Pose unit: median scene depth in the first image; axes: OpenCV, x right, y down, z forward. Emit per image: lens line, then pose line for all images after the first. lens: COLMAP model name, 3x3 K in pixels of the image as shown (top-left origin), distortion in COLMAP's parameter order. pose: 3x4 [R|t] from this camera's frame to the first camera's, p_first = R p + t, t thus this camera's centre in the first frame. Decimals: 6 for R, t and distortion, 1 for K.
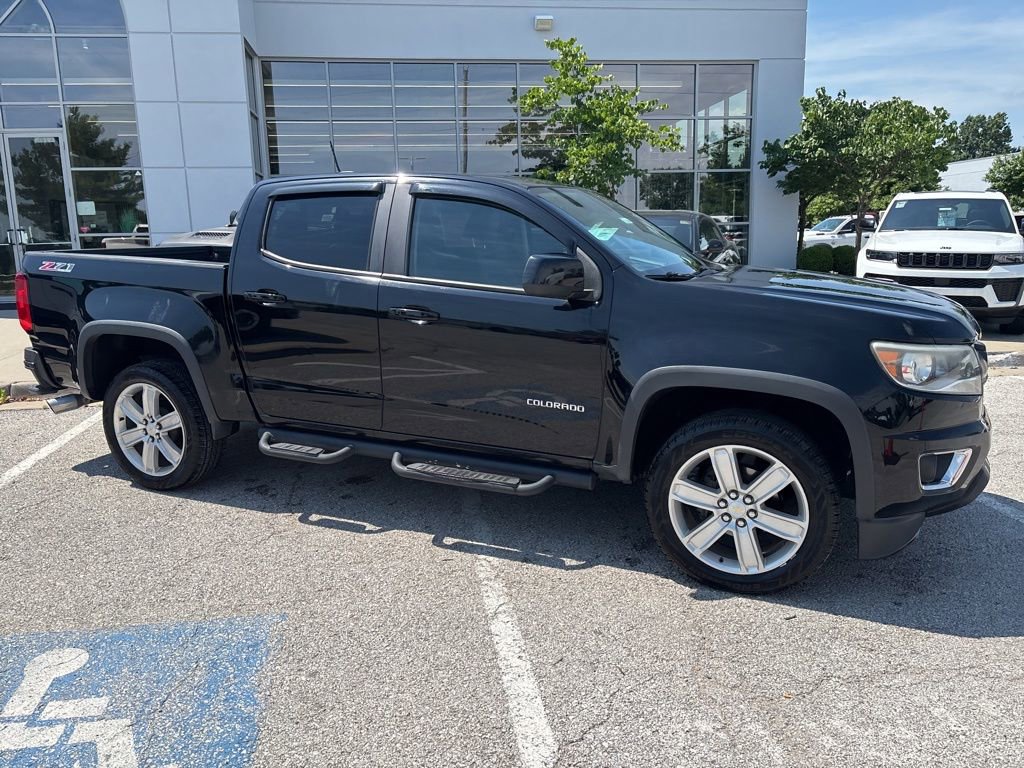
lens RADIAL K [[772.3, 0, 505.5], [0, 772.3, 392.1], [0, 0, 1]] dist [0.046877, -0.055599]
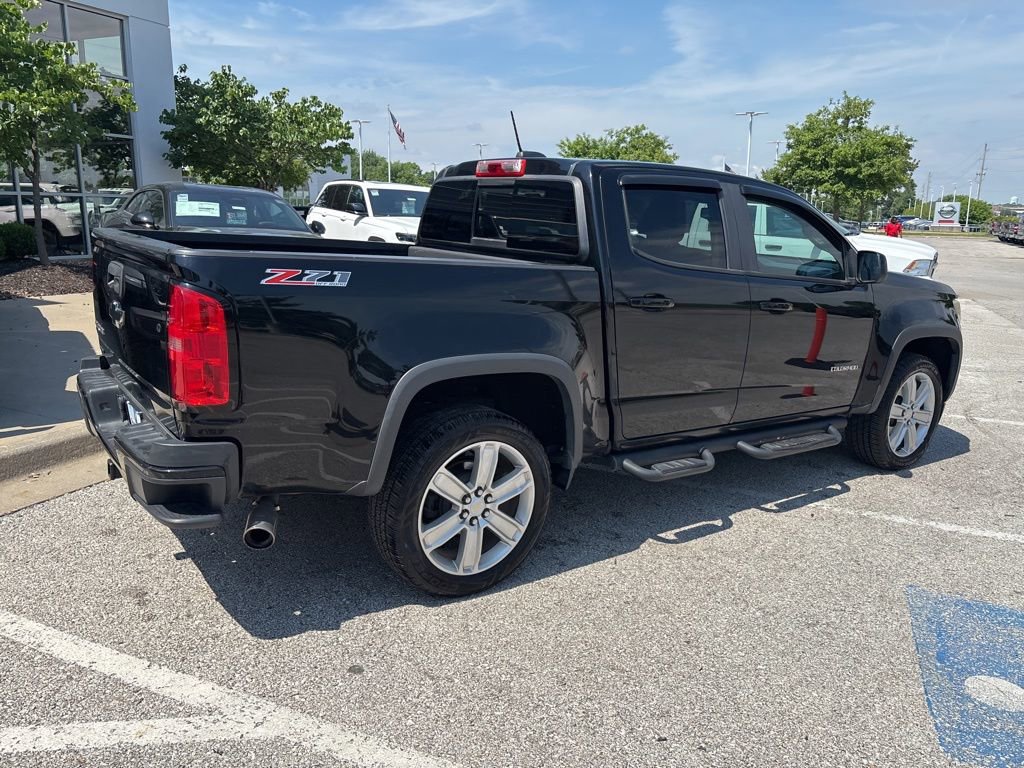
lens RADIAL K [[772.3, 0, 509.3], [0, 772.3, 384.7], [0, 0, 1]] dist [0.046877, -0.055599]
pose [[0.505382, -0.158741, 0.848169, -1.120035], [0.136548, 0.985260, 0.103036, -0.140556], [-0.852024, 0.063743, 0.519608, 0.681678]]
